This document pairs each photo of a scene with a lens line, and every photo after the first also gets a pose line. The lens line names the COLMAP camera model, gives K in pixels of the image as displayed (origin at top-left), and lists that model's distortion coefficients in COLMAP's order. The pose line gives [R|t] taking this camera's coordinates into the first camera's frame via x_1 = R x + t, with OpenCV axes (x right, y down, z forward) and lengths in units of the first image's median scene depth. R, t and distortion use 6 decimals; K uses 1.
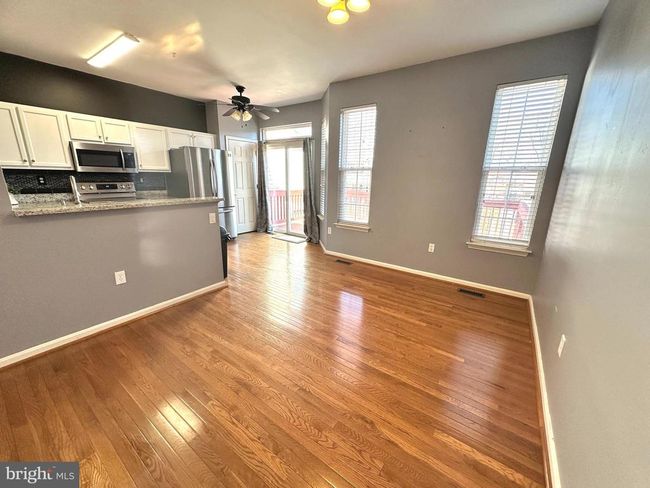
lens RADIAL K [[257.9, 0, 325.0], [0, 257.9, 244.0], [0, 0, 1]] dist [-0.001434, 0.000032]
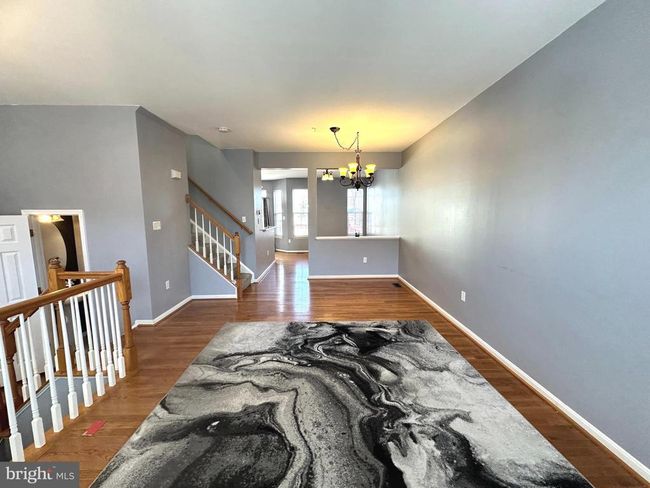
lens RADIAL K [[257.9, 0, 325.0], [0, 257.9, 244.0], [0, 0, 1]] dist [-0.001434, 0.000032]
pose [[0.799563, -0.094959, 0.593028, -1.115148], [0.172494, 0.982128, -0.075306, 0.201810], [-0.575278, 0.162506, 0.801652, -0.963289]]
